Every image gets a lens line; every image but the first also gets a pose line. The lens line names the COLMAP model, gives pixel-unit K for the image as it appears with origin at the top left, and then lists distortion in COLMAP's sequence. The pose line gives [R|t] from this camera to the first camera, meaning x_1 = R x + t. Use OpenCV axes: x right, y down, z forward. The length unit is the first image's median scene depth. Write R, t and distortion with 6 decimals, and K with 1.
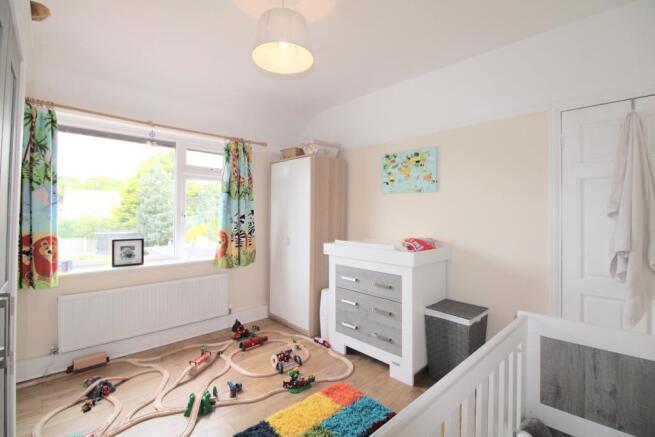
lens RADIAL K [[306.8, 0, 330.3], [0, 306.8, 210.7], [0, 0, 1]] dist [0.000525, -0.011609]
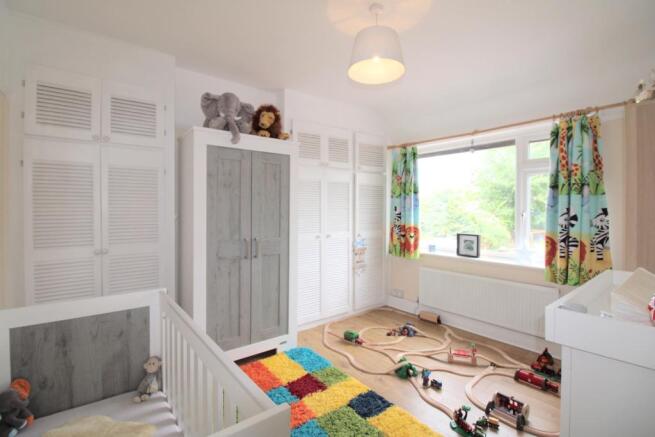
lens RADIAL K [[306.8, 0, 330.3], [0, 306.8, 210.7], [0, 0, 1]] dist [0.000525, -0.011609]
pose [[-0.083598, -0.004333, -0.996490, 0.564317], [0.003971, 0.999981, -0.004681, 0.004699], [0.996492, -0.004348, -0.083580, 0.557956]]
